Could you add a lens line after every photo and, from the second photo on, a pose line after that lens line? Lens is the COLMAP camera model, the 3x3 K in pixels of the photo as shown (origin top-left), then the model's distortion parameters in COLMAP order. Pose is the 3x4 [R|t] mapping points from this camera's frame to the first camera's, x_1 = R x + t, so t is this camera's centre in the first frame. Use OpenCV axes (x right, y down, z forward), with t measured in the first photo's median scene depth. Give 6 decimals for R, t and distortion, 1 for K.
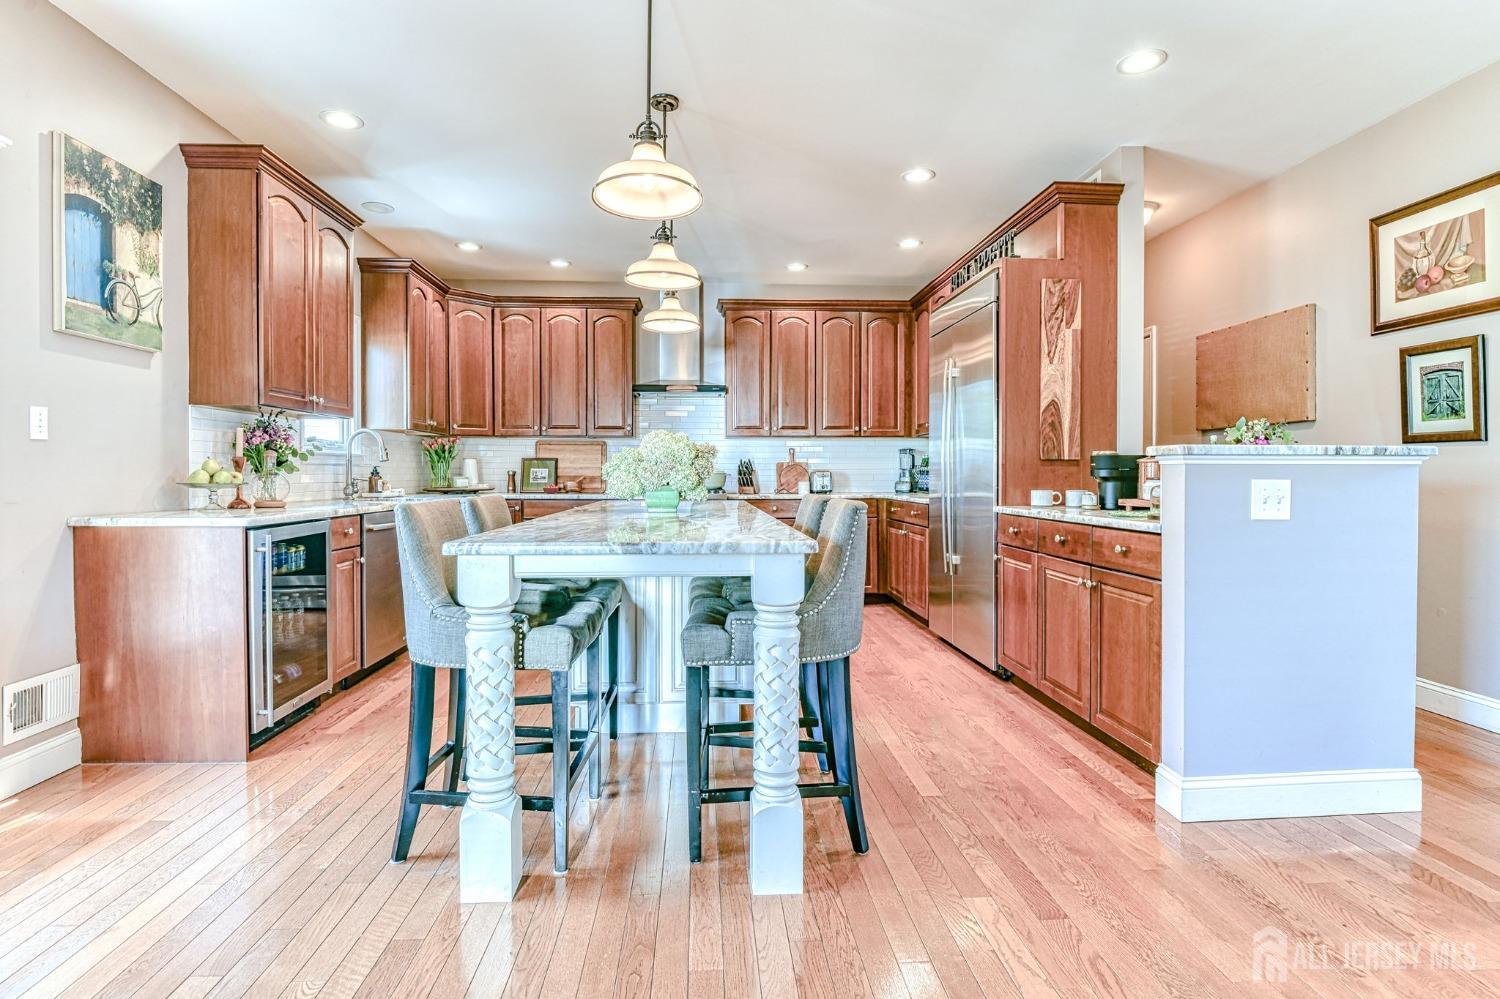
lens RADIAL K [[740.6, 0, 746.3], [0, 740.6, 487.2], [0, 0, 1]] dist [-0.018081, -0.006296]
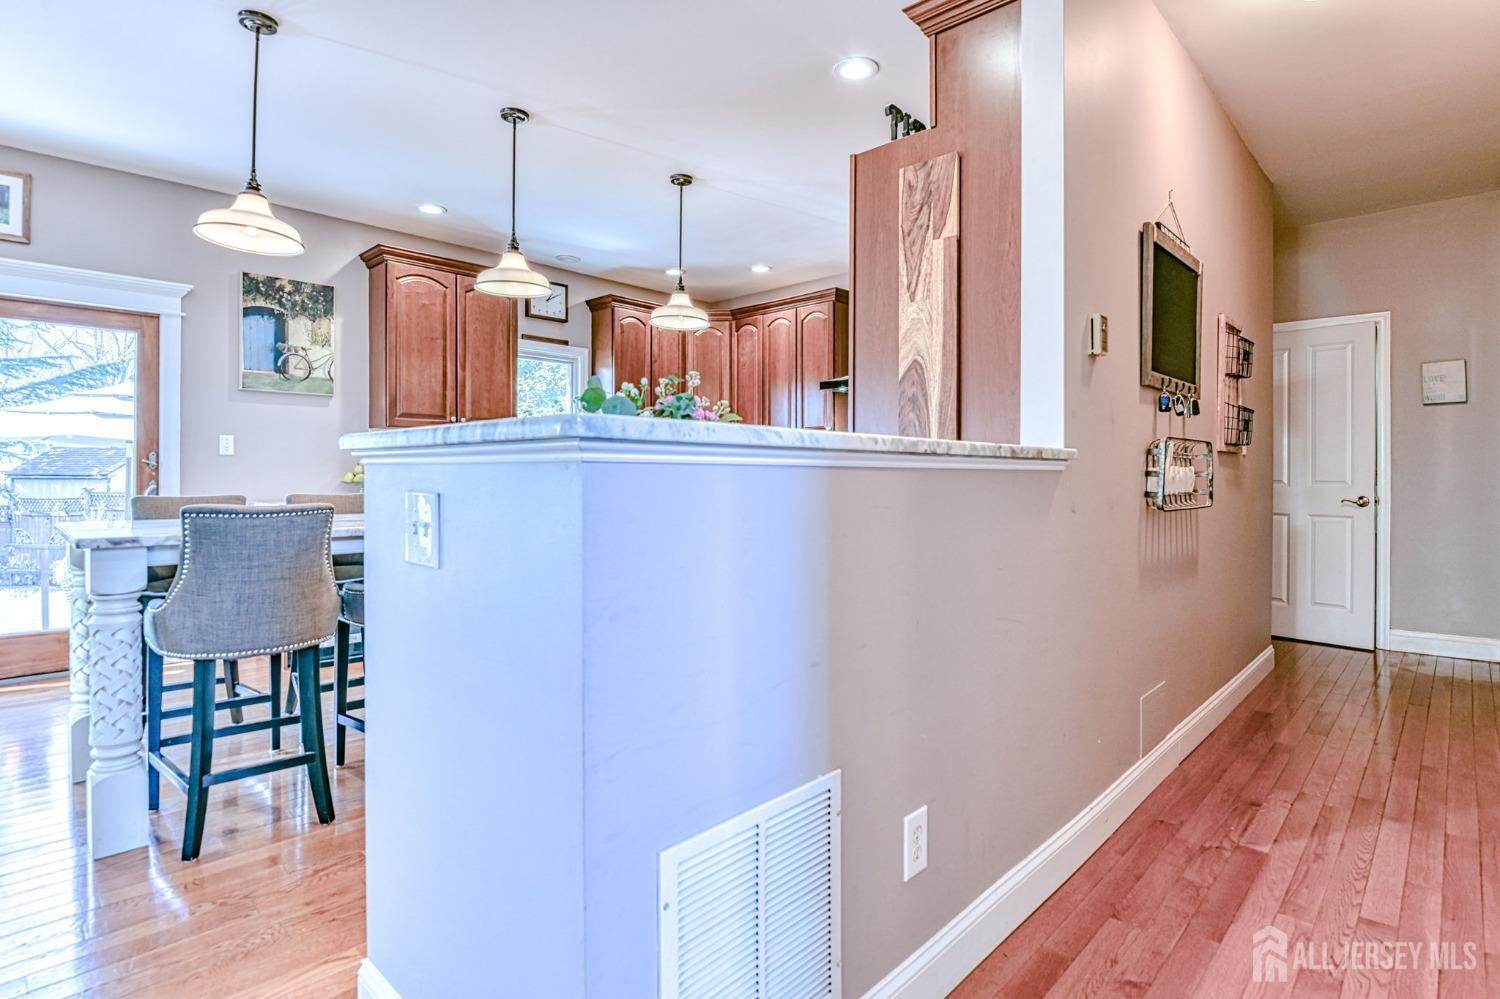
lens RADIAL K [[740.6, 0, 788.8], [0, 740.6, 478.5], [0, 0, 1]] dist [-0.018081, -0.006296]
pose [[0.697650, 0.007320, -0.716401, 0.808035], [-0.016101, 0.999855, -0.005464, -0.014848], [0.716258, 0.015347, 0.697667, 0.509955]]
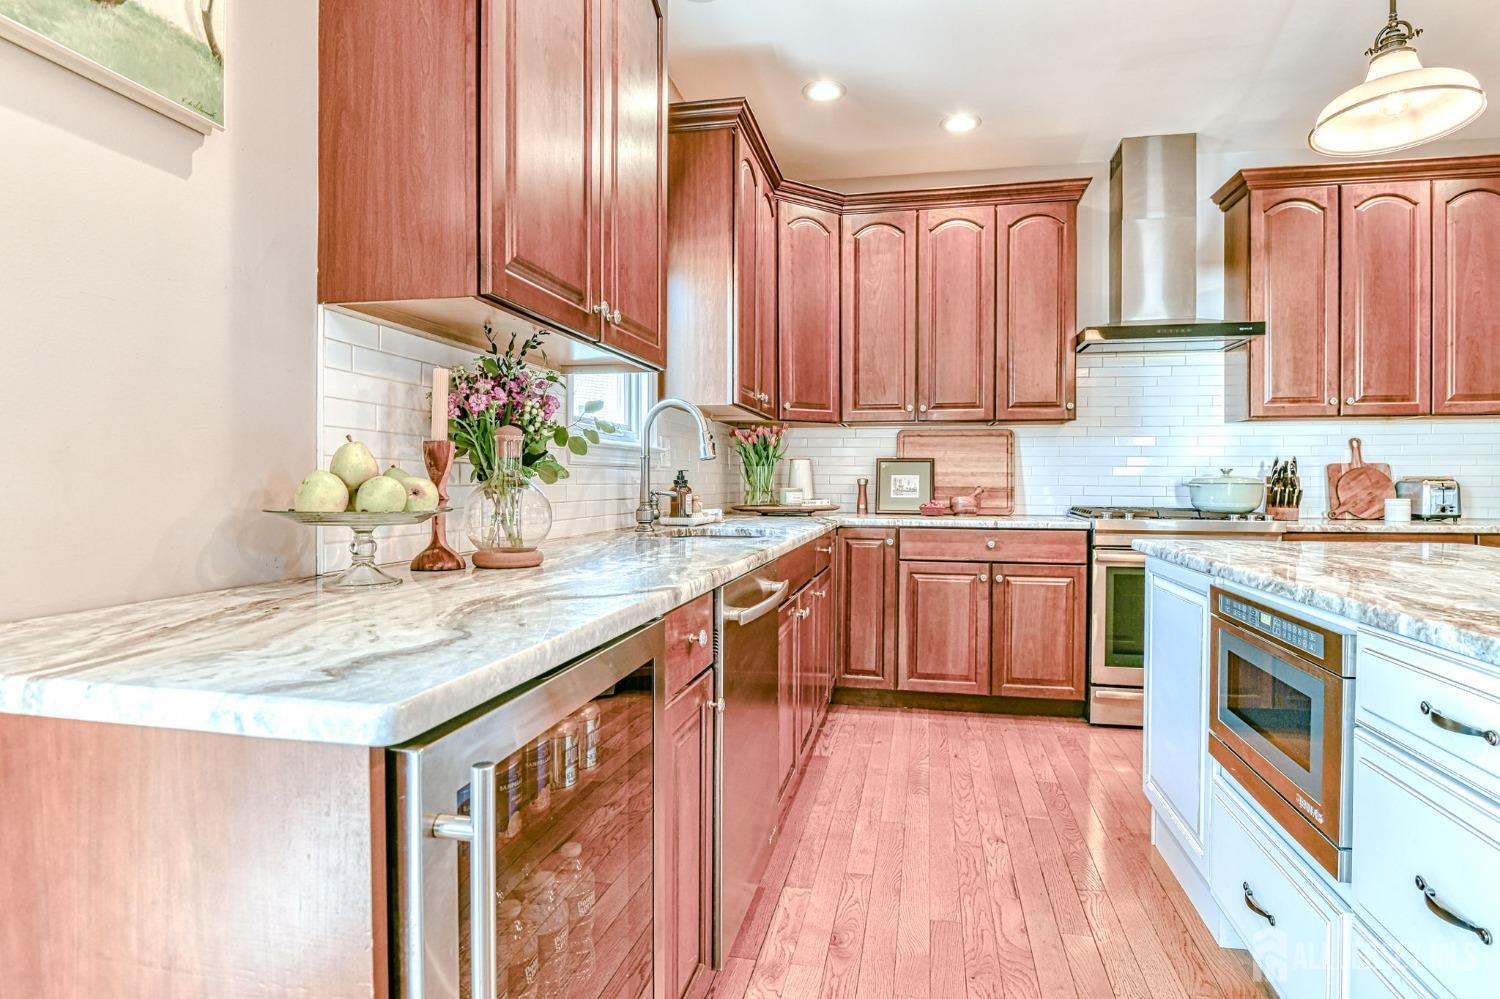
lens RADIAL K [[772.8, 0, 784.5], [0, 772.8, 491.5], [0, 0, 1]] dist [-0.014688, -0.001366]
pose [[0.970194, 0.003634, -0.242300, -0.380617], [-0.005388, 0.999964, -0.006579, -0.011551], [0.242268, 0.007688, 0.970179, 0.597455]]
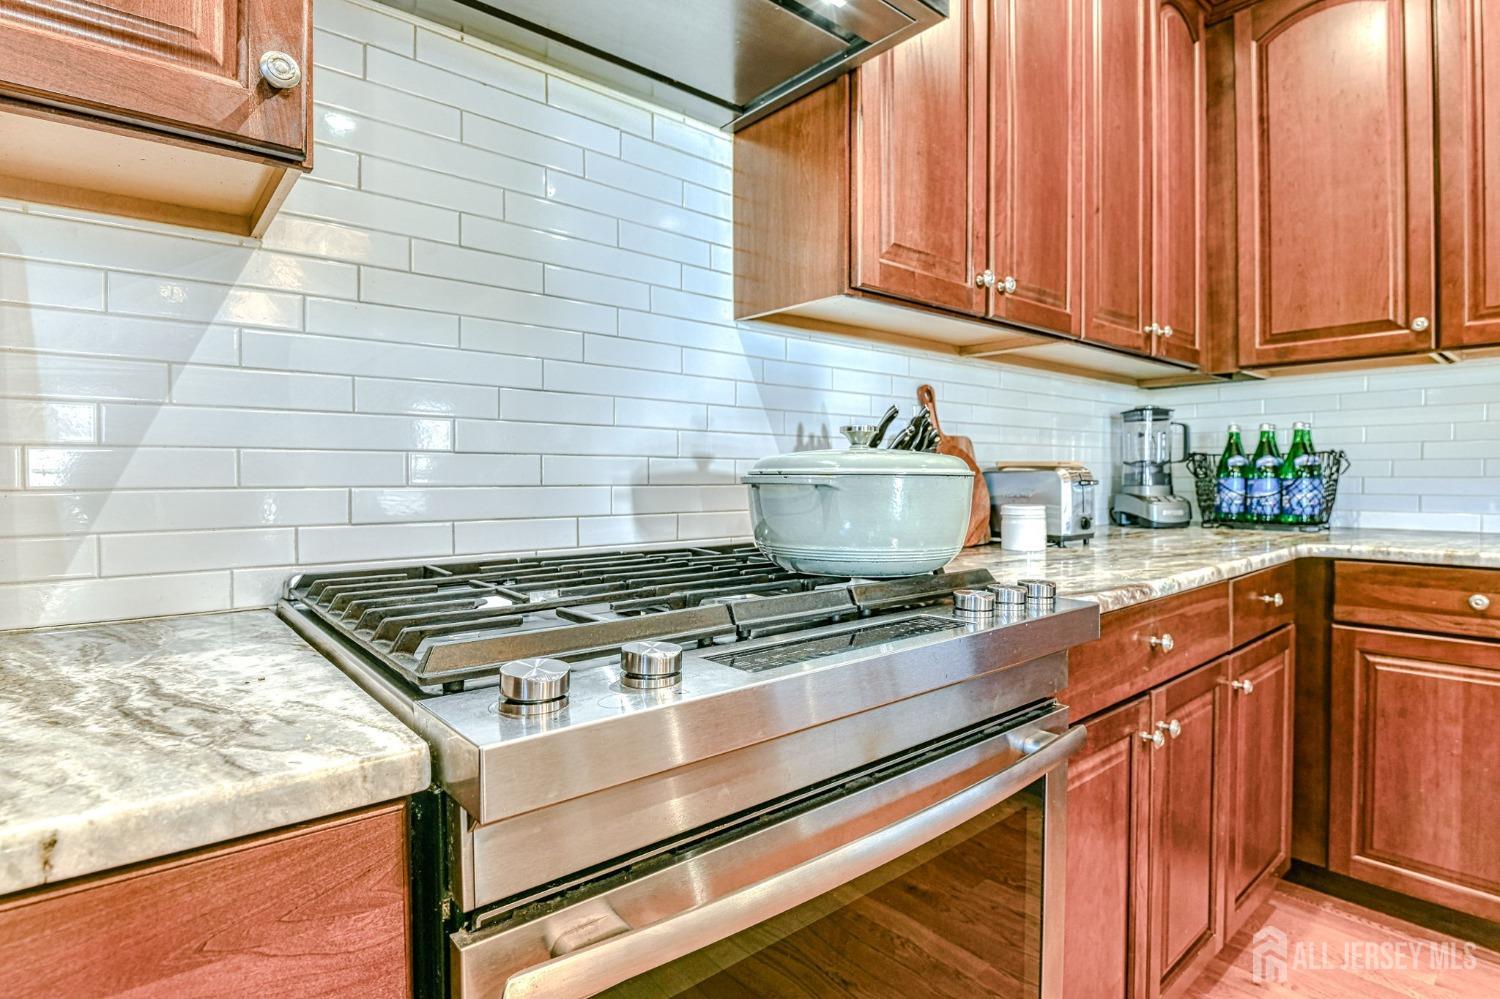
lens RADIAL K [[740.6, 0, 752.1], [0, 740.6, 493.4], [0, 0, 1]] dist [-0.018081, -0.006296]
pose [[0.800737, -0.015104, 0.598826, -0.278802], [0.017641, 0.999843, 0.001630, -0.024268], [-0.598757, 0.009258, 0.800877, 1.449891]]
